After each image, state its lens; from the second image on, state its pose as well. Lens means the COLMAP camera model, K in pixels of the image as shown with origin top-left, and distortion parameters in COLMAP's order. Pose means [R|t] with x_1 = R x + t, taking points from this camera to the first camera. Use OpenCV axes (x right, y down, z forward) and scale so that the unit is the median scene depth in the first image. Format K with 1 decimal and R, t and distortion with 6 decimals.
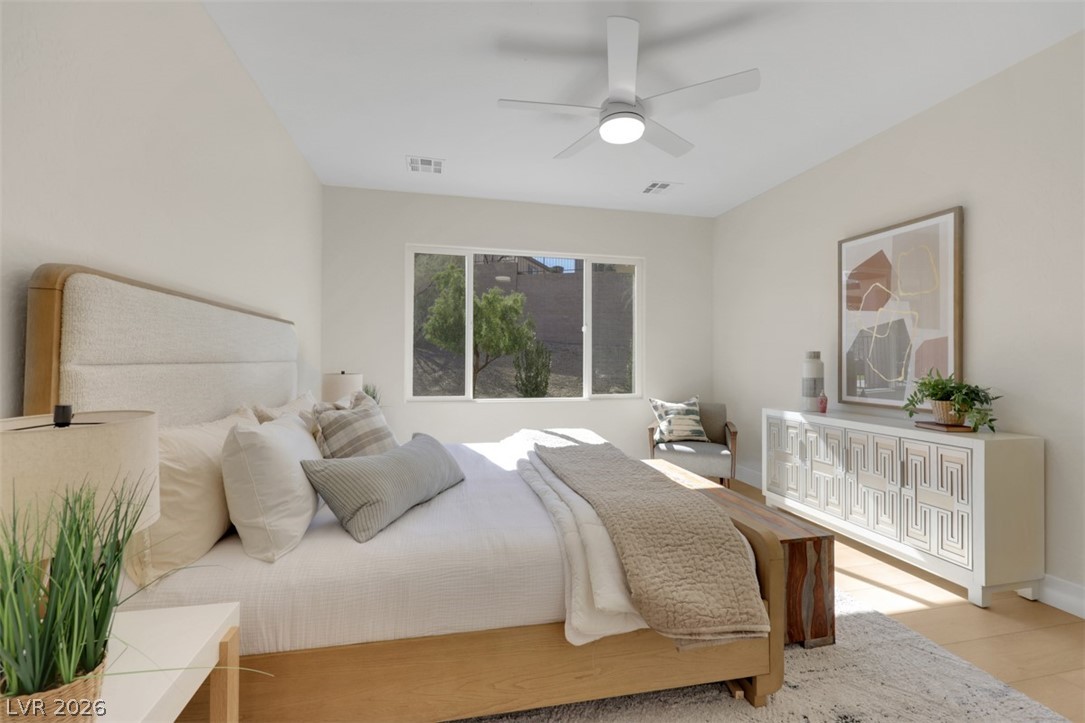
lens RADIAL K [[455.2, 0, 537.5], [0, 455.2, 357.6], [0, 0, 1]] dist [0.002402, 0.000328]
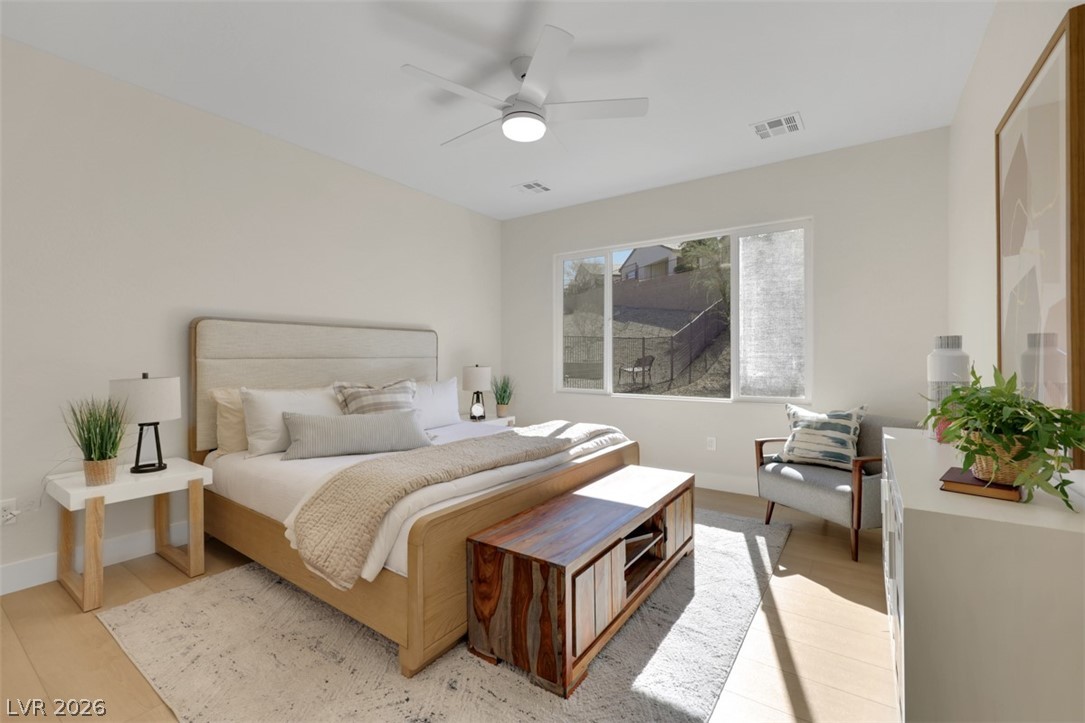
lens RADIAL K [[455.2, 0, 538.5], [0, 455.2, 360.0], [0, 0, 1]] dist [0.002402, 0.000328]
pose [[0.683632, -0.000745, -0.729826, 0.675134], [0.009993, 0.999915, 0.008340, 0.007138], [0.729758, -0.012995, 0.683582, 0.230139]]
